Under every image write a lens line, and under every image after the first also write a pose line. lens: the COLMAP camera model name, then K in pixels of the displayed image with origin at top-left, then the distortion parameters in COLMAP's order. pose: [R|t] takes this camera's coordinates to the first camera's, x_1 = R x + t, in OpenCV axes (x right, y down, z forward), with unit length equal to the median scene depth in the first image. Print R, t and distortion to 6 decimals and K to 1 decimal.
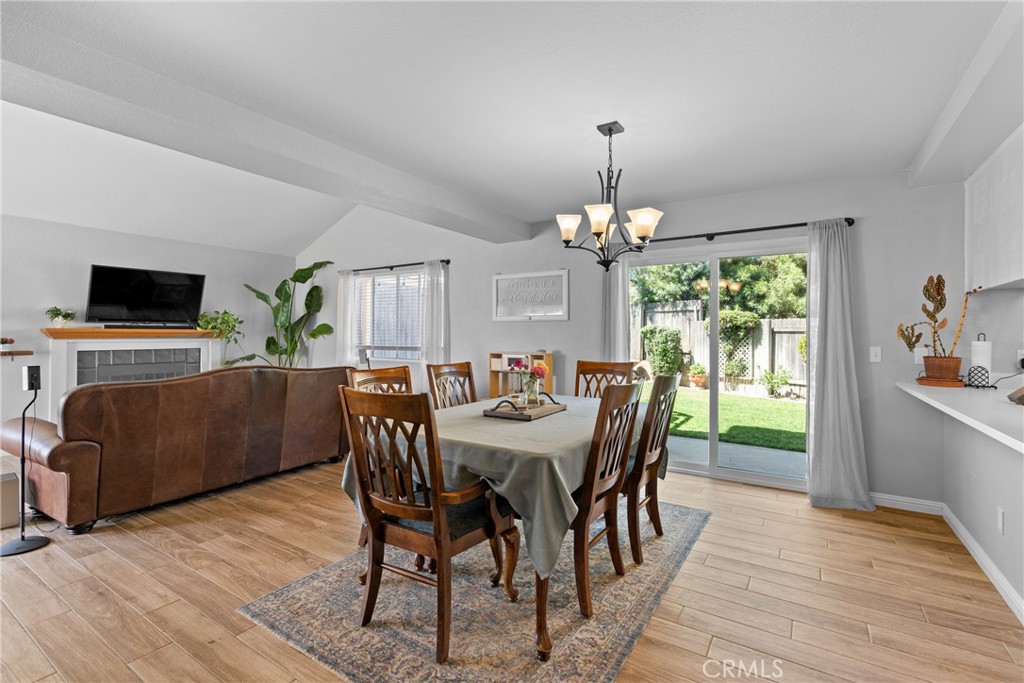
lens RADIAL K [[466.2, 0, 507.6], [0, 466.2, 332.3], [0, 0, 1]] dist [-0.011163, 0.004754]
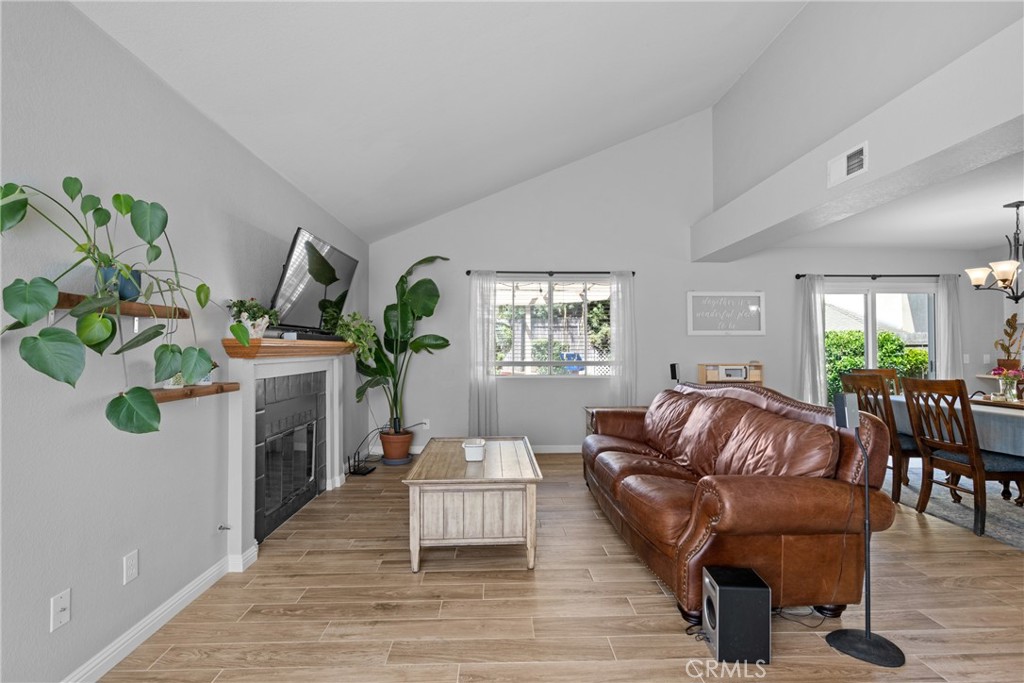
lens RADIAL K [[466.2, 0, 506.5], [0, 466.2, 343.2], [0, 0, 1]] dist [-0.011163, 0.004754]
pose [[0.825142, 0.002511, 0.564919, -1.351097], [0.000461, 0.999987, -0.005118, -0.000783], [-0.564925, 0.004483, 0.825130, 0.511857]]
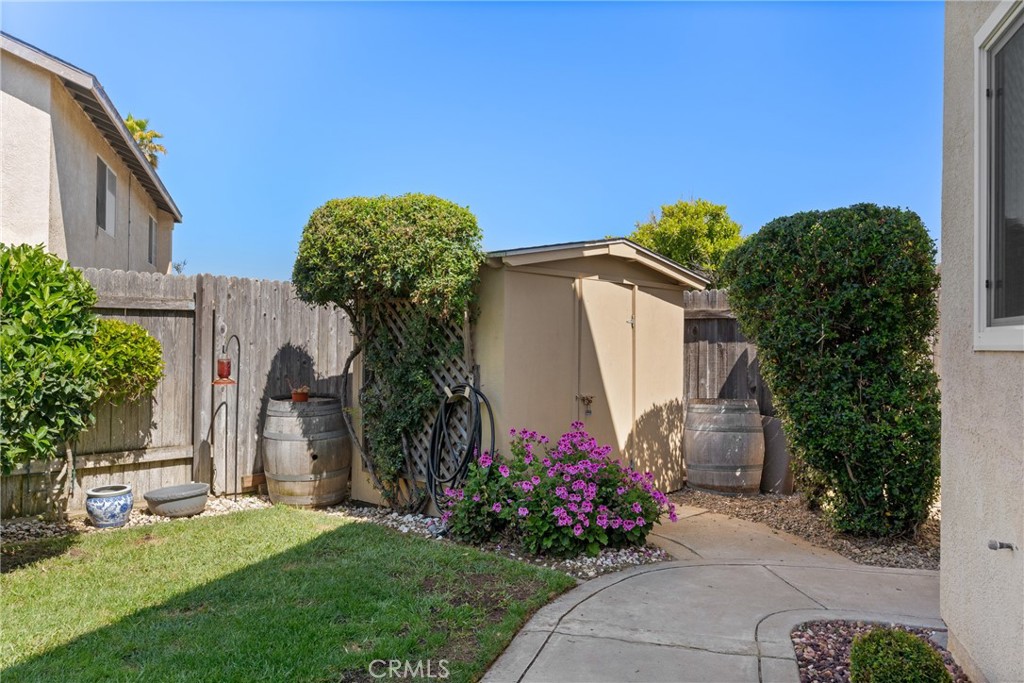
lens RADIAL K [[801.2, 0, 513.8], [0, 801.2, 342.4], [0, 0, 1]] dist [-0.011219, -0.000595]
pose [[-0.294050, -0.002586, 0.955786, 0.754454], [-0.019675, 0.999801, -0.003348, 0.053631], [-0.955587, -0.019790, -0.294043, 1.183884]]
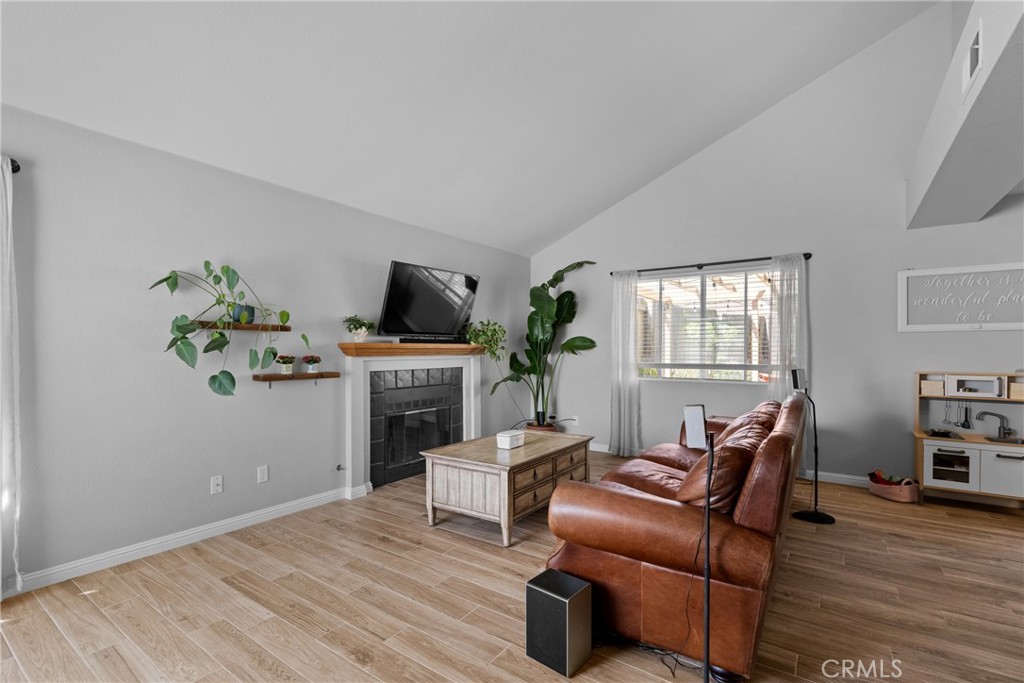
lens RADIAL K [[466.2, 0, 506.1], [0, 466.2, 354.0], [0, 0, 1]] dist [-0.011163, 0.004754]
pose [[0.998992, -0.003413, -0.044750, -0.898083], [0.004052, 0.999891, 0.014197, -0.000261], [0.044697, -0.014364, 0.998897, 0.297097]]
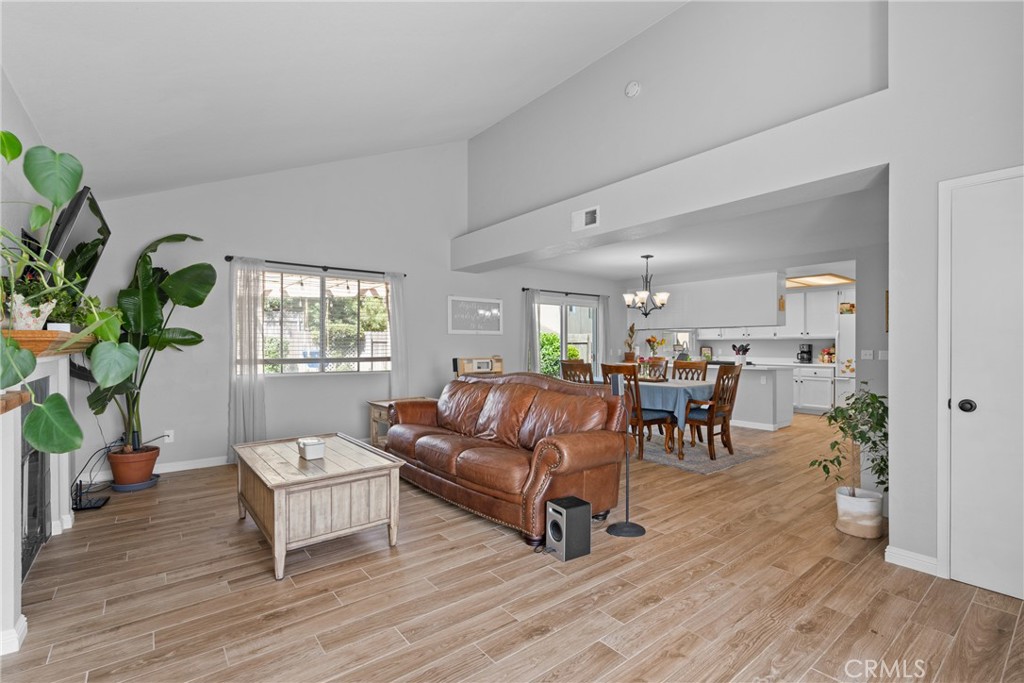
lens RADIAL K [[466.2, 0, 508.8], [0, 466.2, 348.2], [0, 0, 1]] dist [-0.011163, 0.004754]
pose [[0.325288, -0.008956, 0.945572, -1.580905], [-0.004753, 0.999927, 0.011105, -0.000414], [-0.945603, -0.008107, 0.325222, 0.640078]]
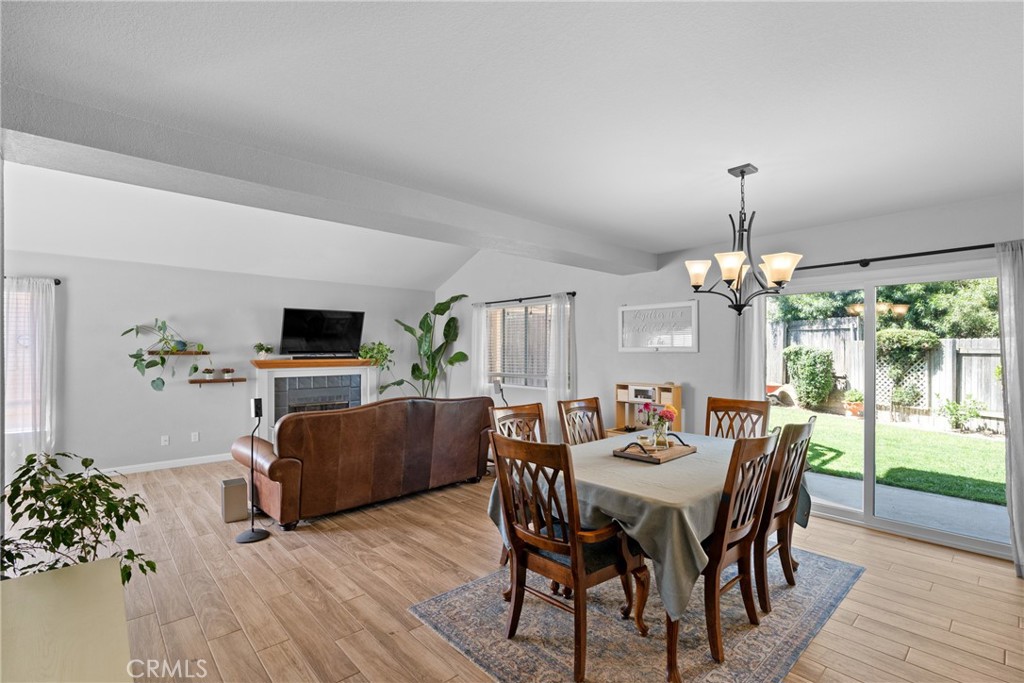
lens RADIAL K [[466.2, 0, 508.6], [0, 466.2, 350.4], [0, 0, 1]] dist [-0.011163, 0.004754]
pose [[0.966914, -0.005413, -0.255043, -0.007100], [0.006373, 0.999975, 0.002937, -0.044767], [0.255021, -0.004465, 0.966925, -0.058863]]
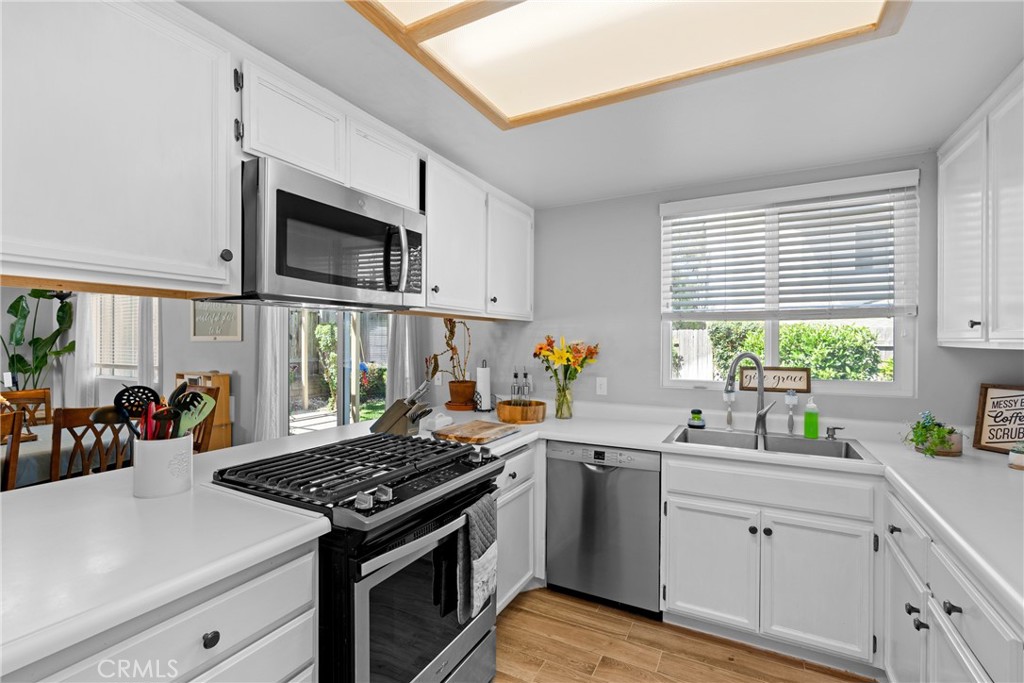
lens RADIAL K [[466.2, 0, 515.4], [0, 466.2, 345.8], [0, 0, 1]] dist [-0.011163, 0.004754]
pose [[0.996569, -0.003164, 0.082711, 0.800529], [0.001927, 0.999885, 0.015033, -0.037116], [-0.082749, -0.014822, 0.996460, -0.055684]]
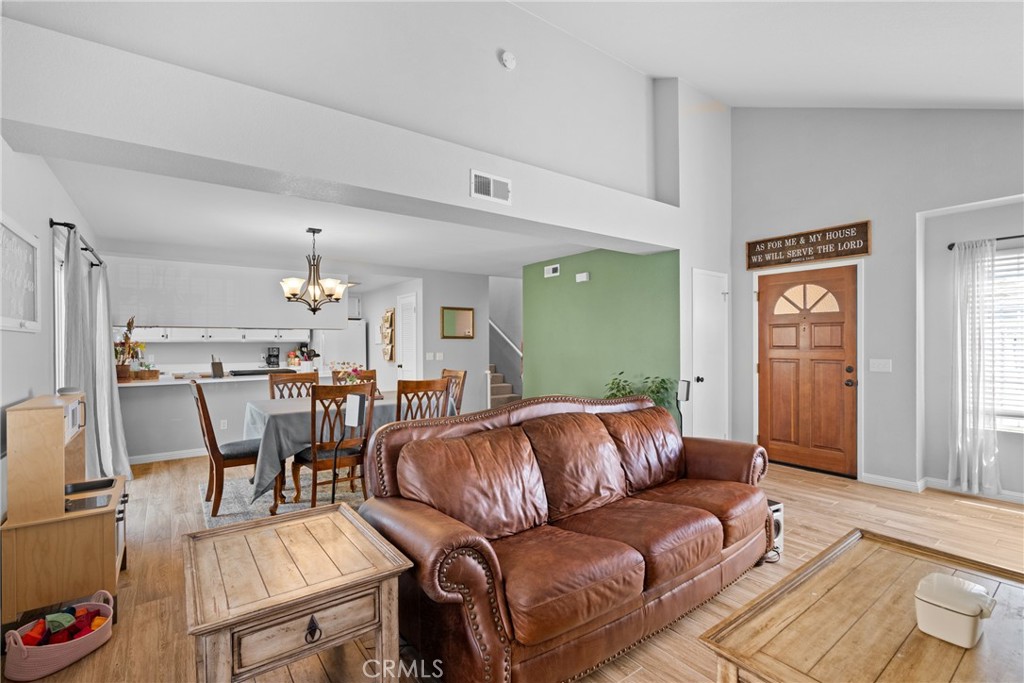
lens RADIAL K [[466.2, 0, 515.9], [0, 466.2, 347.5], [0, 0, 1]] dist [-0.011163, 0.004754]
pose [[-0.940324, -0.001934, 0.340276, -0.738669], [0.001336, 0.999955, 0.009374, -0.021537], [-0.340279, 0.009270, -0.940279, 1.665021]]
